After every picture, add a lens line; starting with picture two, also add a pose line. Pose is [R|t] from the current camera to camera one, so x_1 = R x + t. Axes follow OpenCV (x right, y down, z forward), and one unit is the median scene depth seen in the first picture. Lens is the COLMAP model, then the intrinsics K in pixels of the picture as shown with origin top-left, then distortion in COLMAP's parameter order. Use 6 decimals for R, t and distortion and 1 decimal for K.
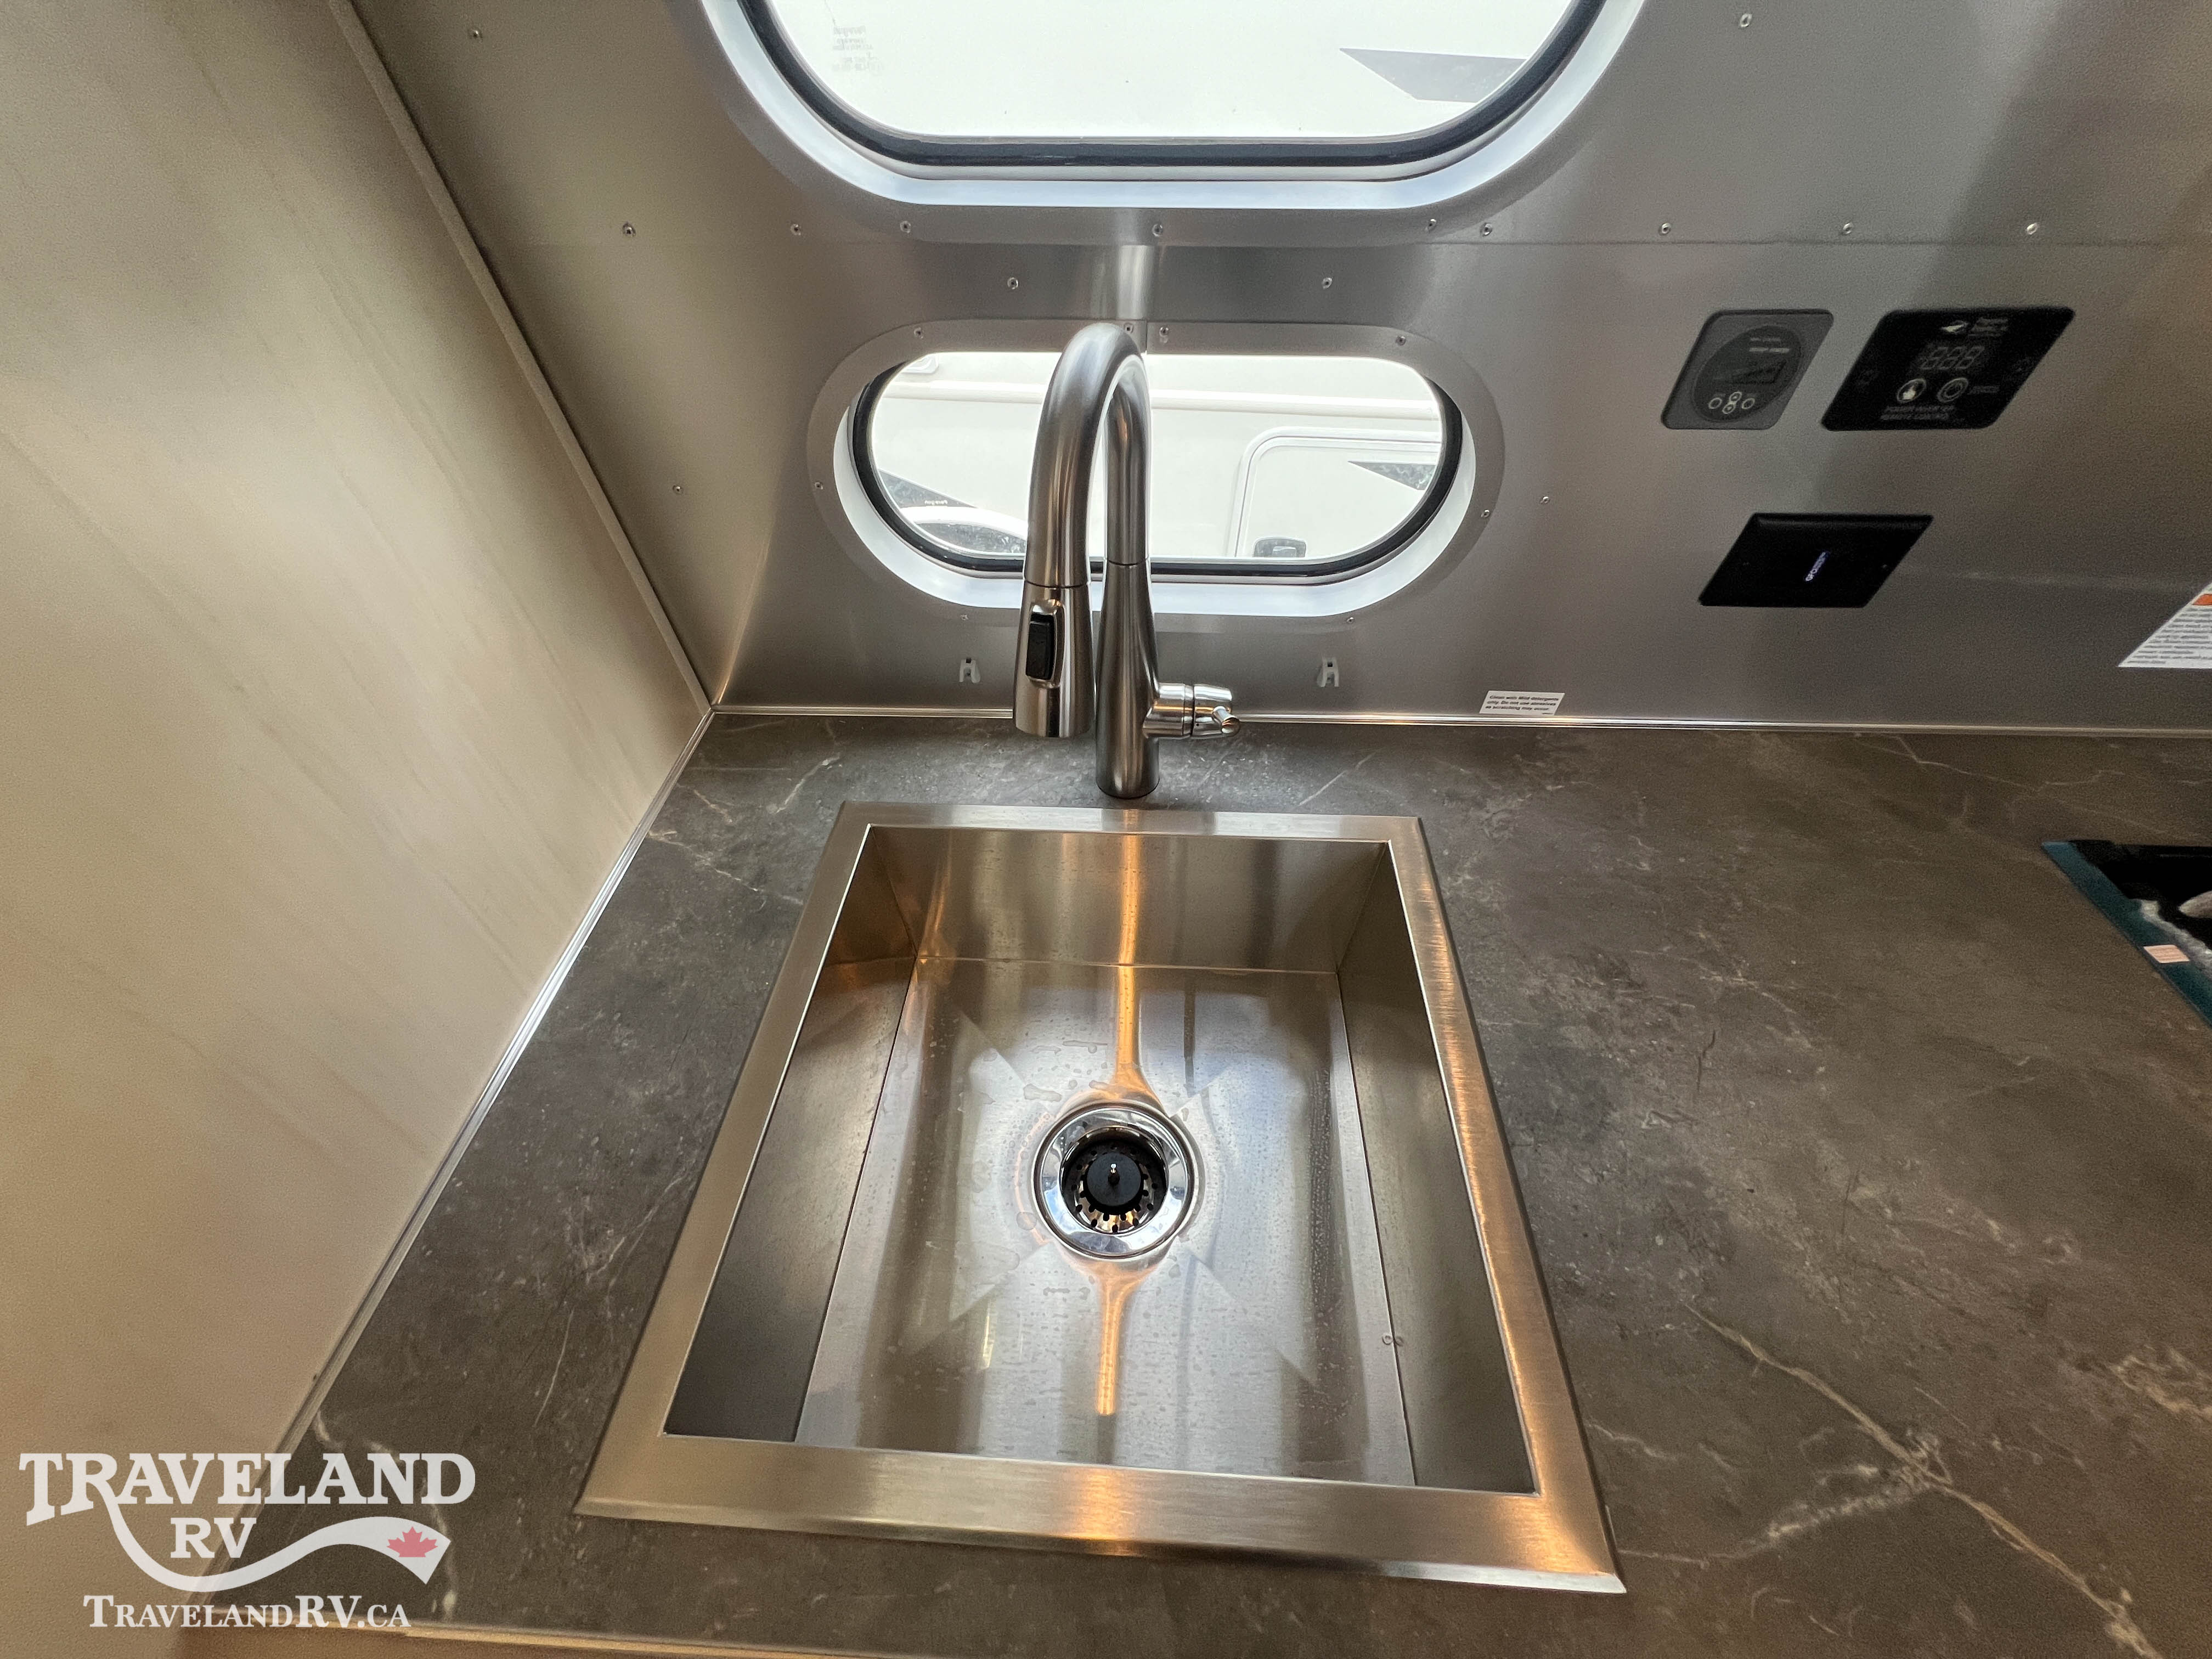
lens RADIAL K [[884.1, 0, 1103.9], [0, 884.1, 827.4], [0, 0, 1]] dist [-0.002947, 0.000083]
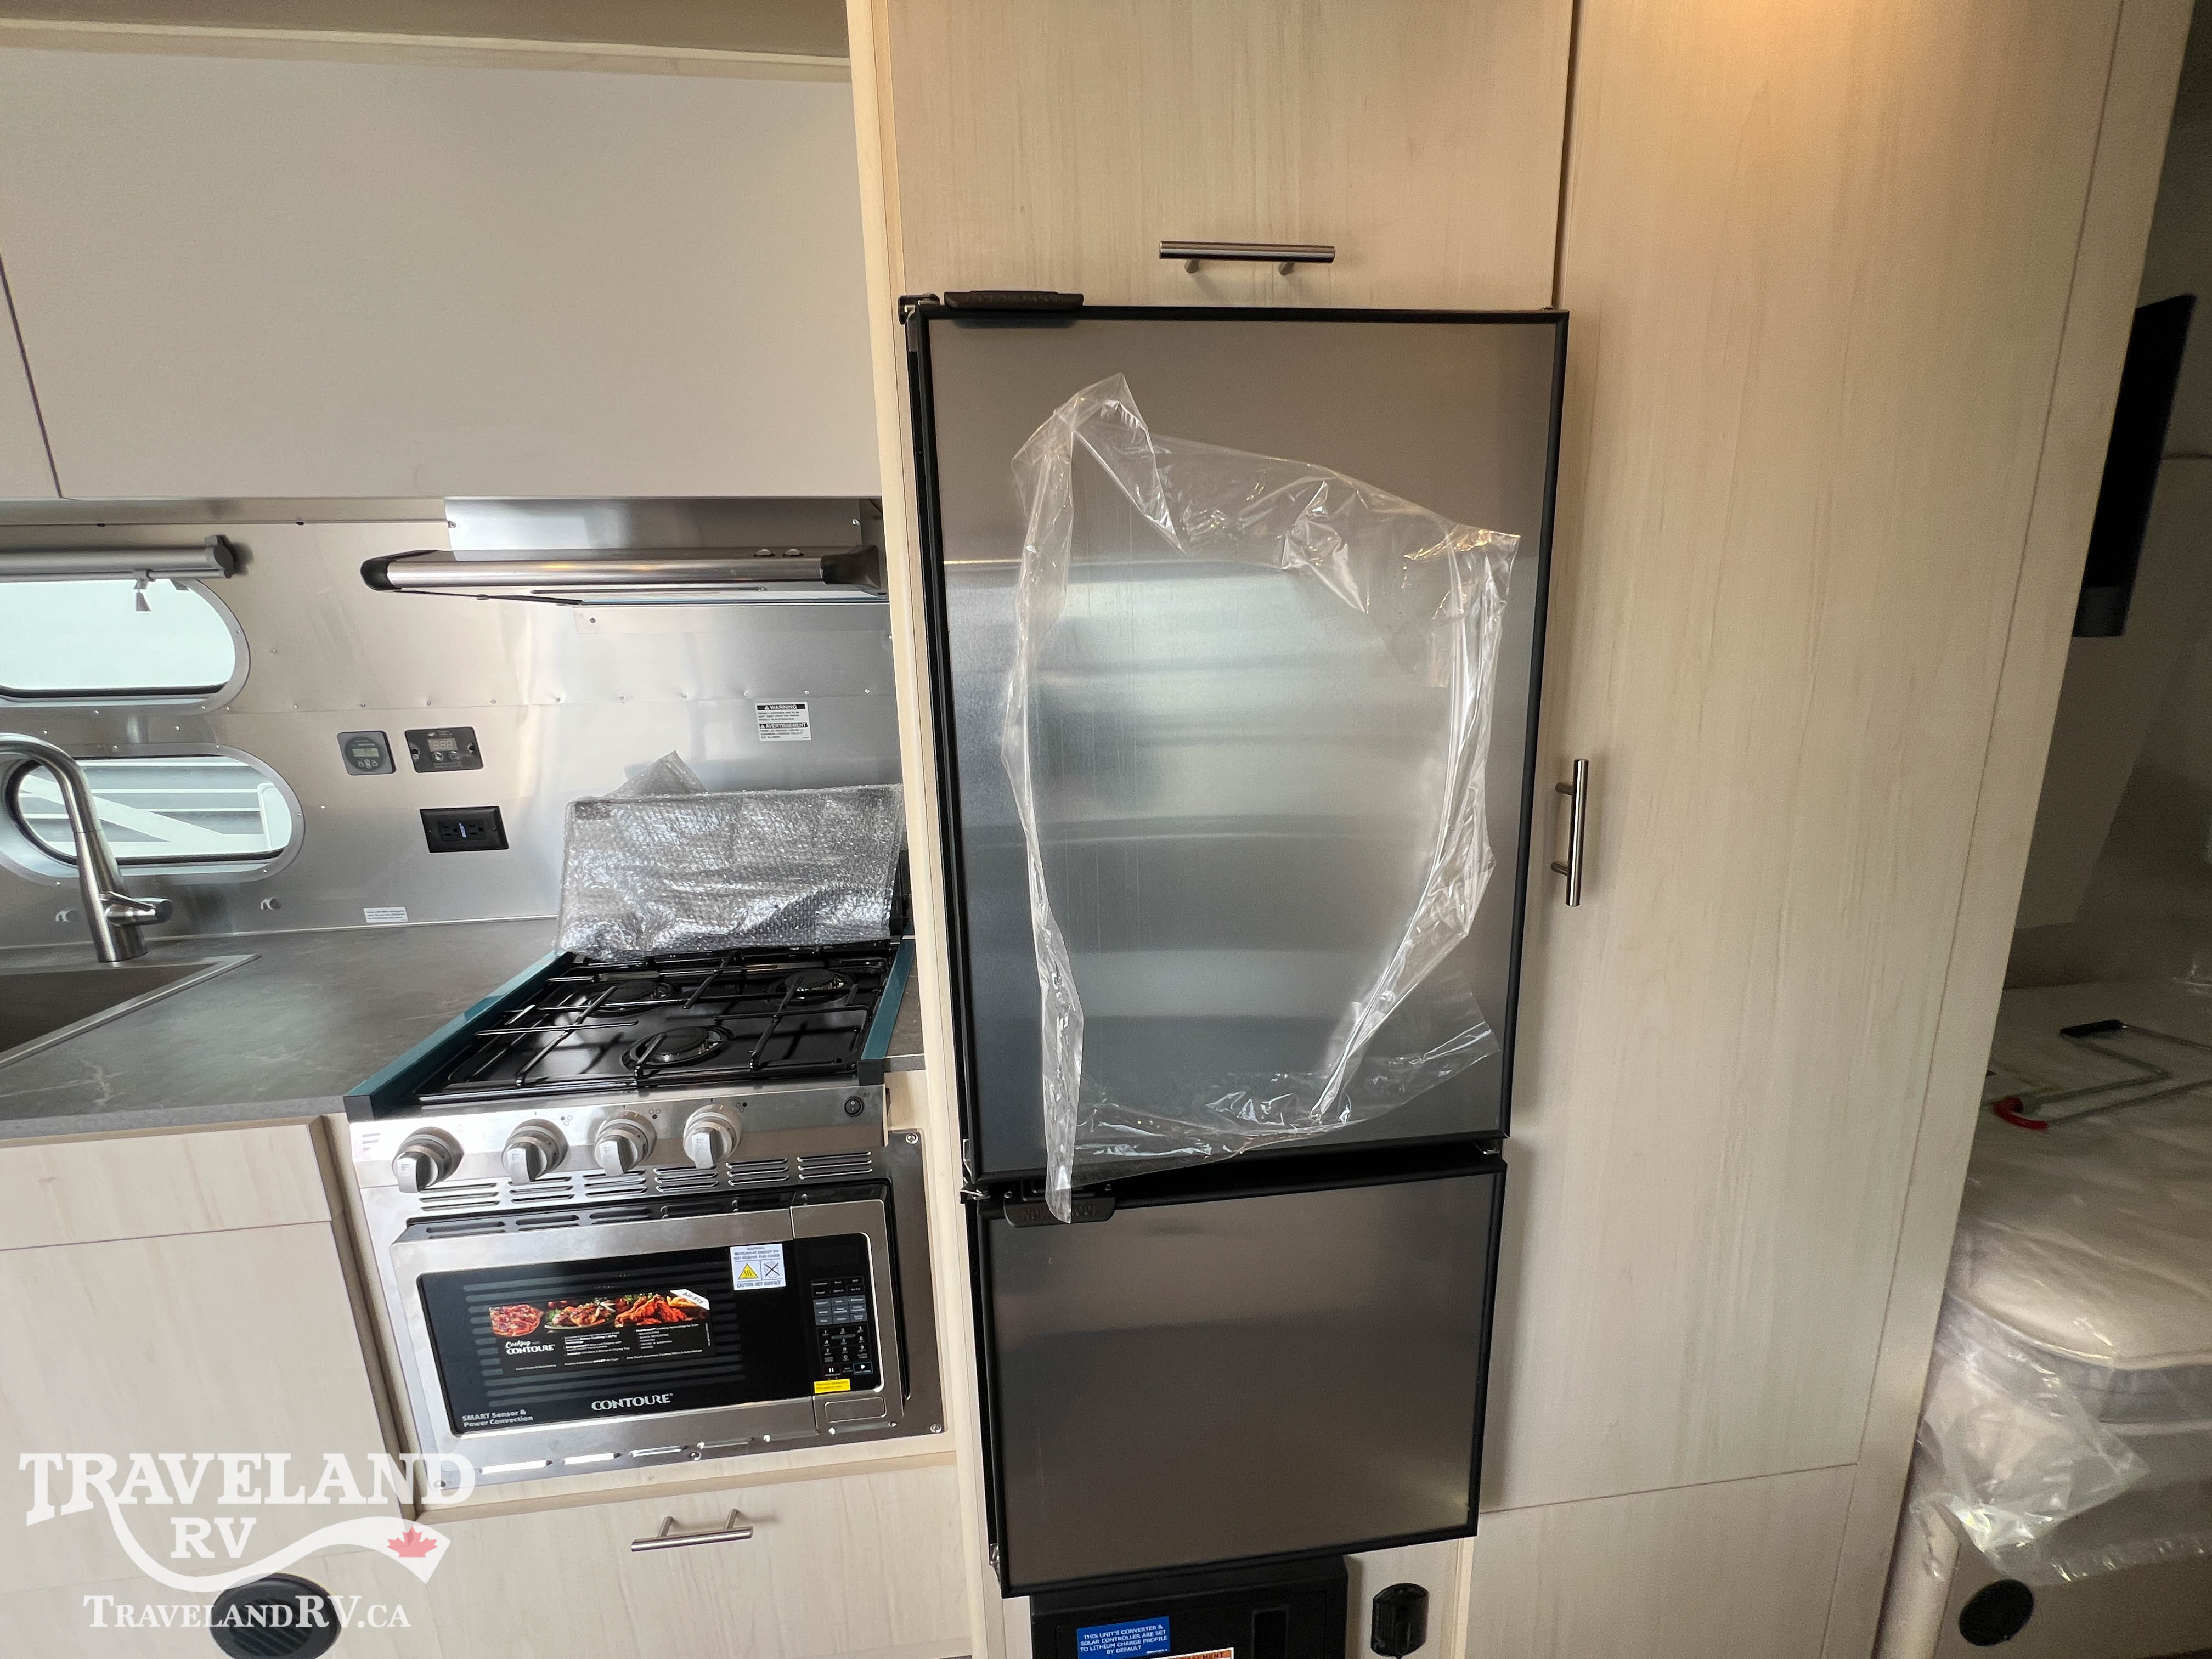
lens RADIAL K [[884.1, 0, 1103.9], [0, 884.1, 827.4], [0, 0, 1]] dist [-0.002947, 0.000083]
pose [[0.987787, -0.043100, 0.149730, 2.344016], [0.118326, 0.832713, -0.540913, 1.259355], [-0.101369, 0.552024, 0.827643, -1.184994]]
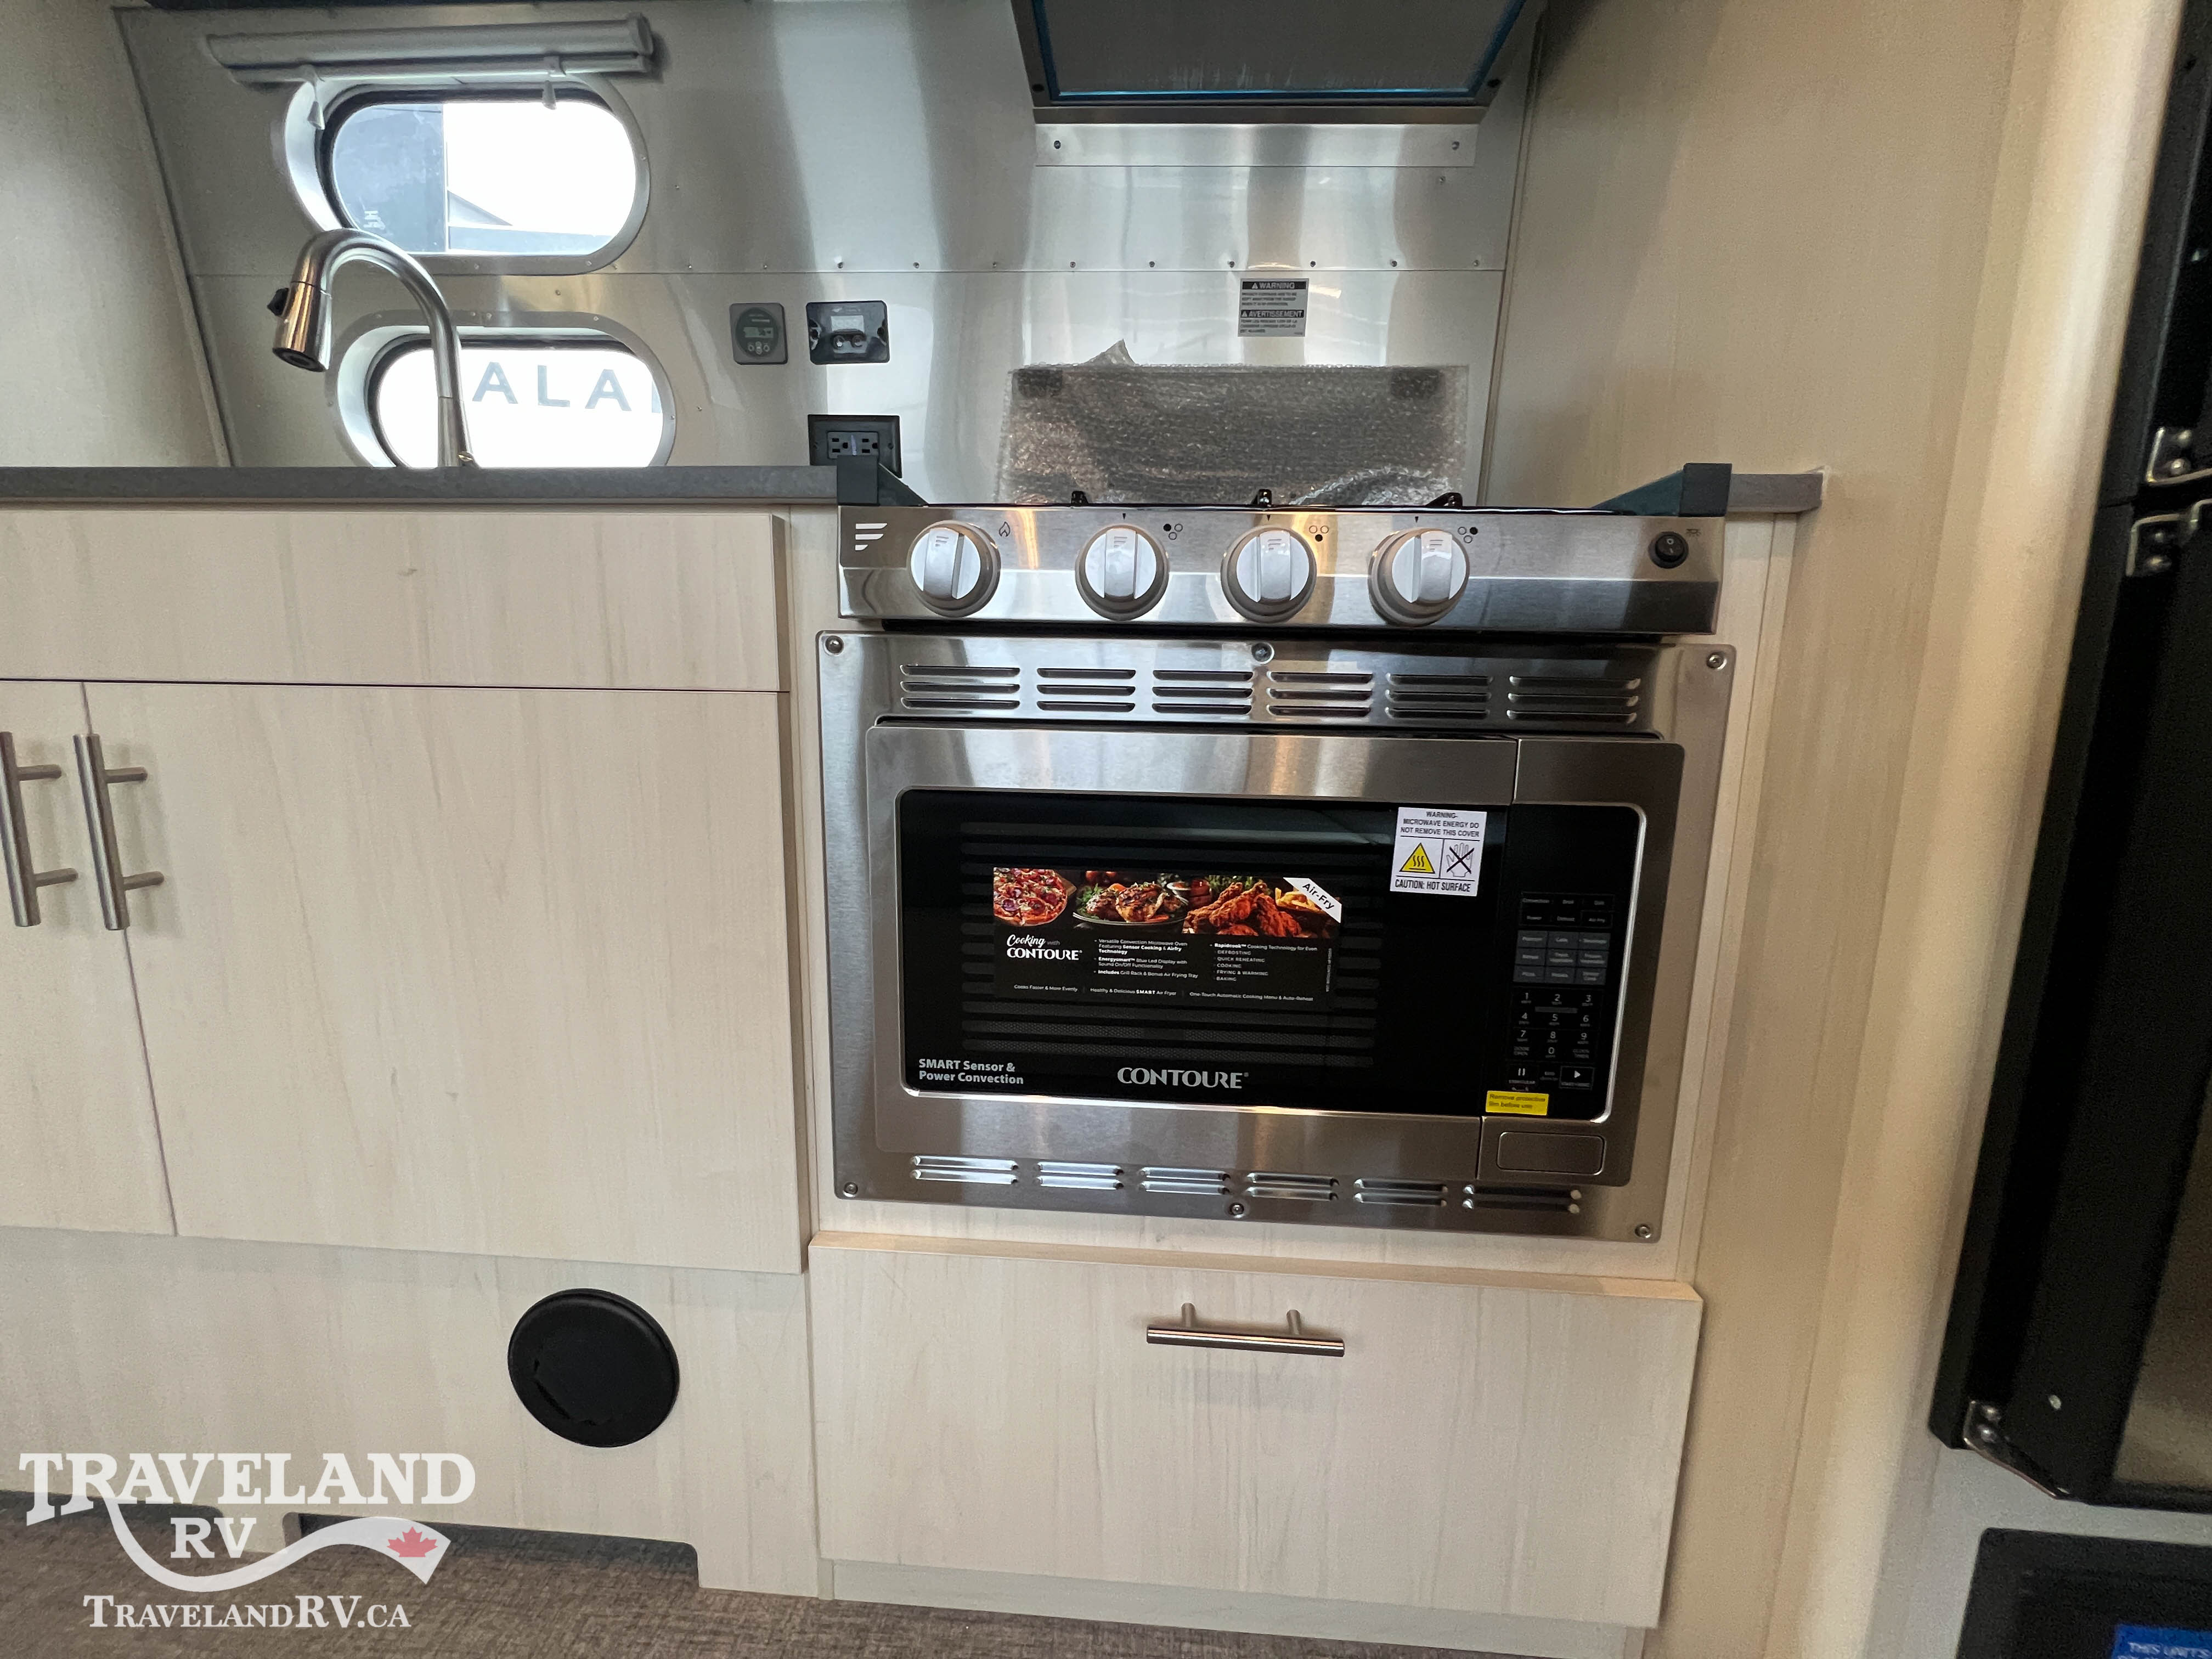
lens RADIAL K [[884.1, 0, 1103.9], [0, 884.1, 827.4], [0, 0, 1]] dist [-0.002947, 0.000083]
pose [[0.999262, 0.036804, -0.010988, 1.519966], [-0.036157, 0.804865, -0.592355, 1.542596], [-0.012957, 0.592315, 0.805602, 0.000230]]
